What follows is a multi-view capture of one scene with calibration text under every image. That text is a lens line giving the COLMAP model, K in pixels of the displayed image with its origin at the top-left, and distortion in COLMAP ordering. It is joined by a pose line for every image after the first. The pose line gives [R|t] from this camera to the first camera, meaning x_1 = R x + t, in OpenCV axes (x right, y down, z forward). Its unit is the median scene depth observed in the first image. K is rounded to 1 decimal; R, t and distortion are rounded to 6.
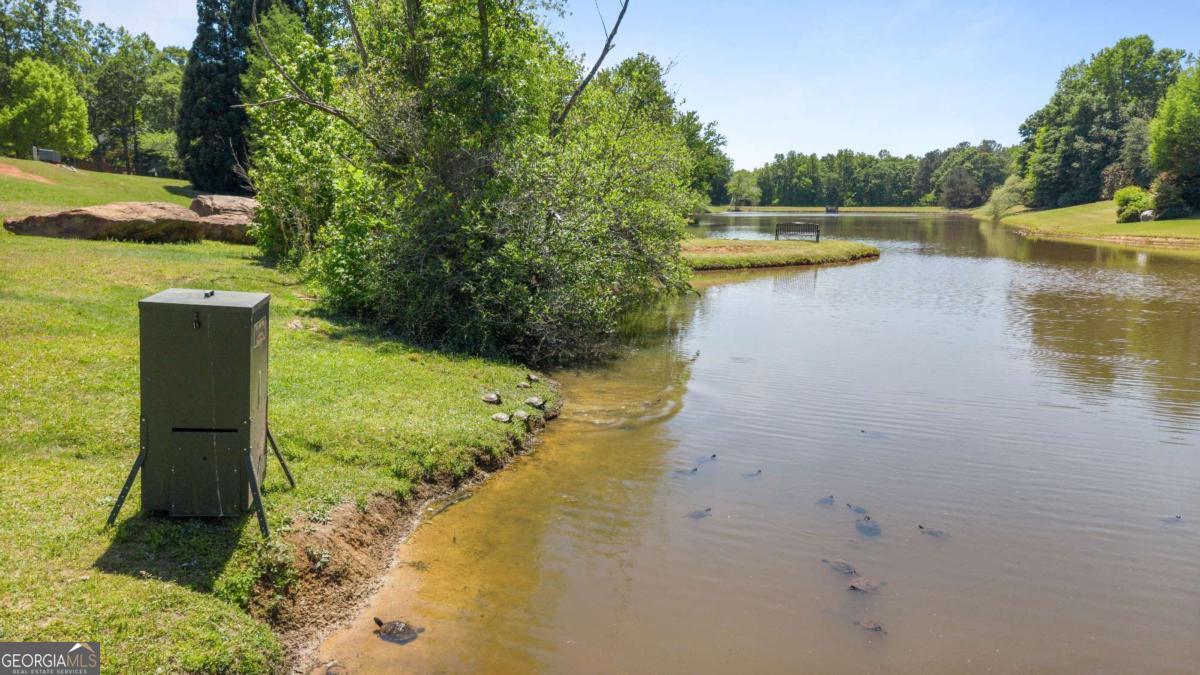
lens RADIAL K [[837.2, 0, 605.4], [0, 837.2, 338.8], [0, 0, 1]] dist [0.046641, -0.037800]
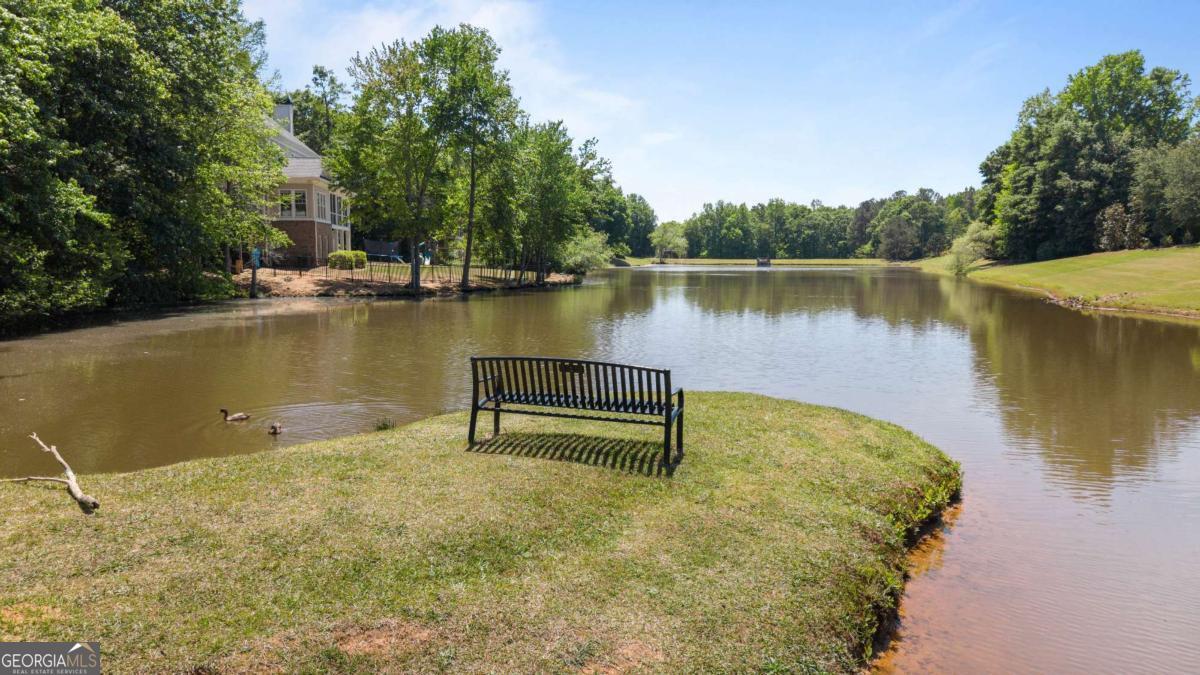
lens RADIAL K [[837.2, 0, 605.4], [0, 837.2, 338.8], [0, 0, 1]] dist [0.046641, -0.037800]
pose [[0.997267, -0.009571, 0.073253, 0.052934], [0.014037, 0.998057, -0.060702, -0.031088], [-0.072530, 0.061565, 0.995464, 0.193317]]
